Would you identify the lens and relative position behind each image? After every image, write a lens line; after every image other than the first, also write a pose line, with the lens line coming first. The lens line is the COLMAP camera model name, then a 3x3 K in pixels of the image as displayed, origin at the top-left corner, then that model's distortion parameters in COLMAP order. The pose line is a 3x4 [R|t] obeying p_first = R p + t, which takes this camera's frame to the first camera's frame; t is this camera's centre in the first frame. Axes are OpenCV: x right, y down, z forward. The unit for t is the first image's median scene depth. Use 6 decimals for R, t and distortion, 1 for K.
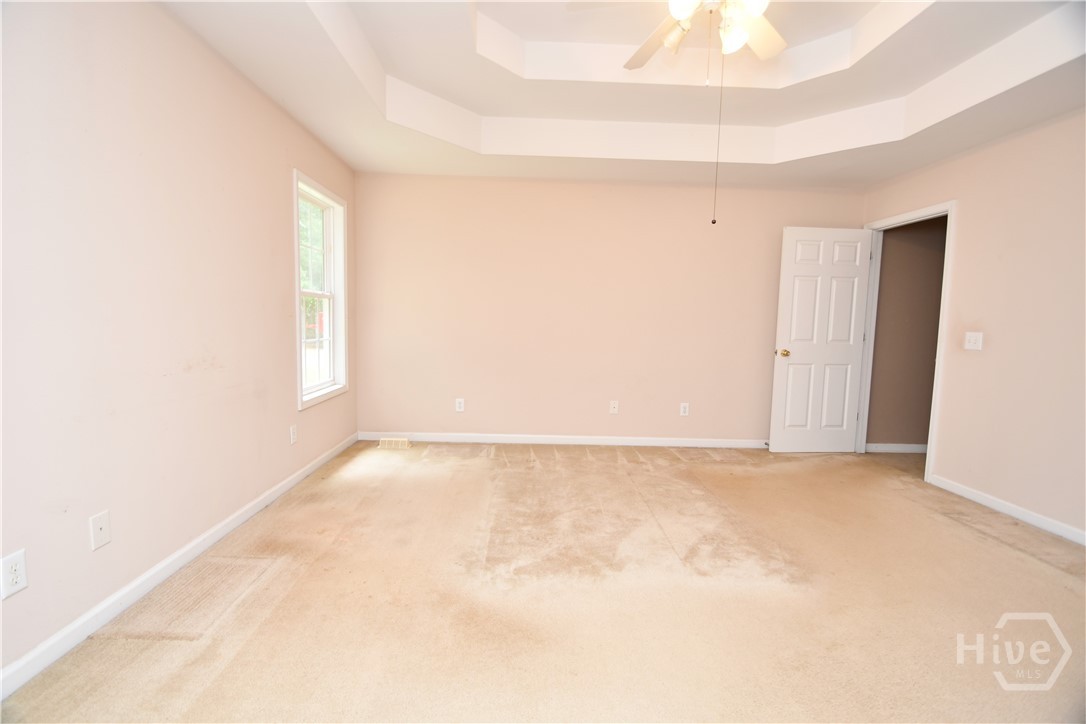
lens RADIAL K [[476.6, 0, 534.3], [0, 476.6, 362.1], [0, 0, 1]] dist [0.009822, -0.014652]
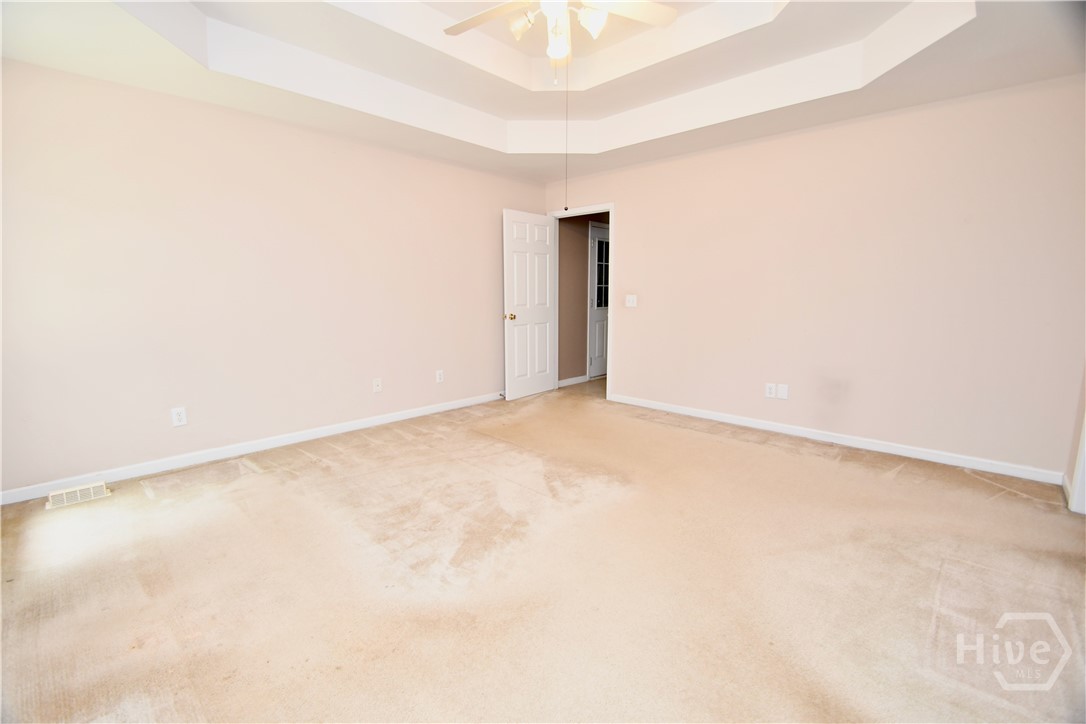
lens RADIAL K [[476.6, 0, 534.3], [0, 476.6, 362.1], [0, 0, 1]] dist [0.009822, -0.014652]
pose [[0.707033, -0.128043, 0.695493, -0.316627], [0.079002, 0.991617, 0.102248, -0.027426], [-0.702754, -0.017347, 0.711221, 0.127344]]
